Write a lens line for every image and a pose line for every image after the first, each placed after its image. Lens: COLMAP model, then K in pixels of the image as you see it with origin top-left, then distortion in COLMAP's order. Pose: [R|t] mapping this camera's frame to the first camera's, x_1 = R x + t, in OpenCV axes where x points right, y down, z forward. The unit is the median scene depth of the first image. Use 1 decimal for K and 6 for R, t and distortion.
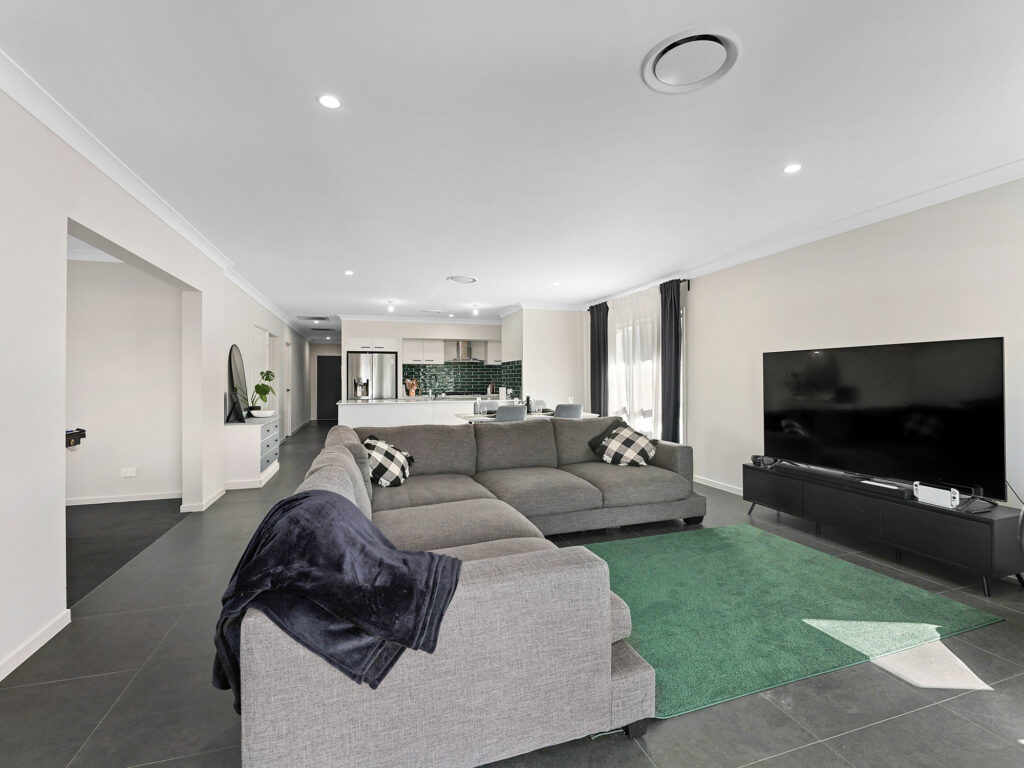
lens RADIAL K [[468.6, 0, 515.2], [0, 468.6, 380.0], [0, 0, 1]] dist [0.003933, -0.000124]
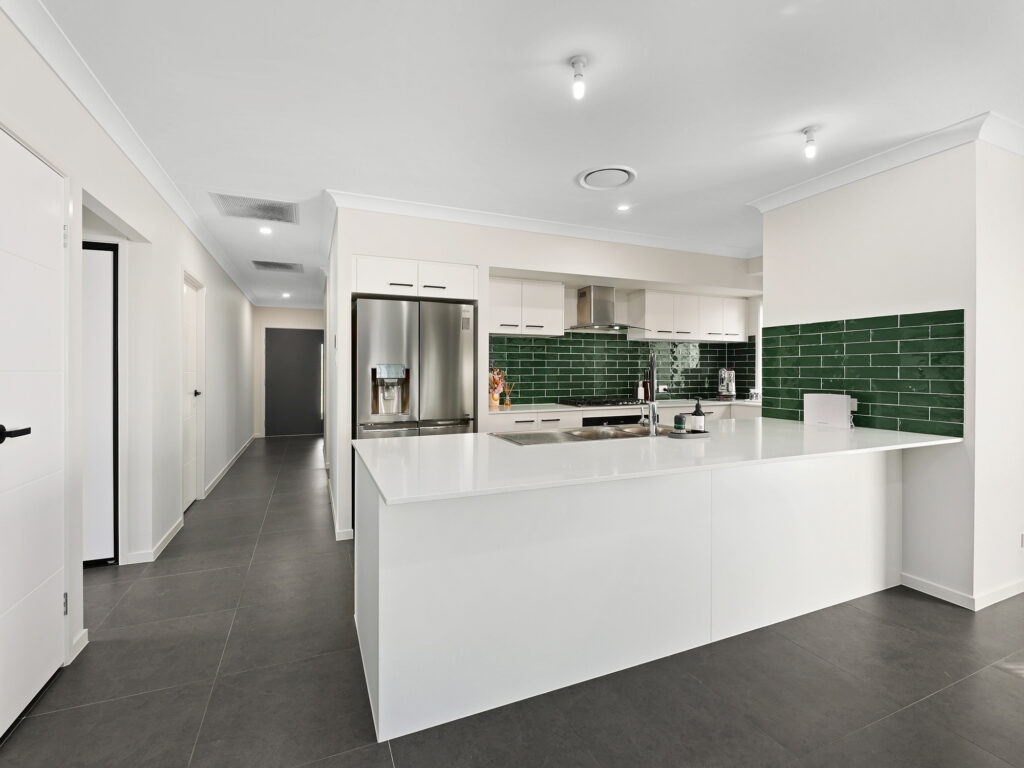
lens RADIAL K [[468.6, 0, 508.9], [0, 468.6, 378.5], [0, 0, 1]] dist [0.003933, -0.000124]
pose [[0.996094, 0.003333, 0.088234, -0.253859], [-0.005054, 0.999801, 0.019287, -0.001586], [-0.088152, -0.019658, 0.995913, 0.583788]]
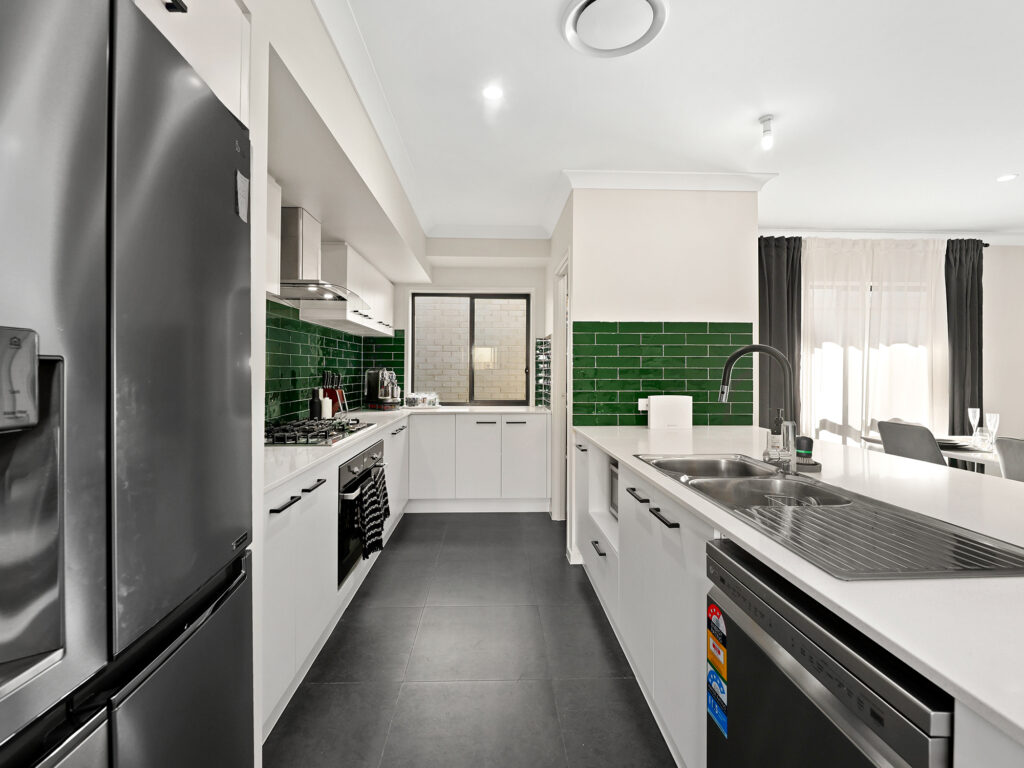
lens RADIAL K [[468.6, 0, 510.2], [0, 468.6, 365.8], [0, 0, 1]] dist [0.003933, -0.000124]
pose [[0.265583, 0.013806, 0.963989, -0.333959], [-0.003587, 0.999905, -0.013333, -0.001395], [-0.964081, 0.000083, 0.265607, 0.882498]]
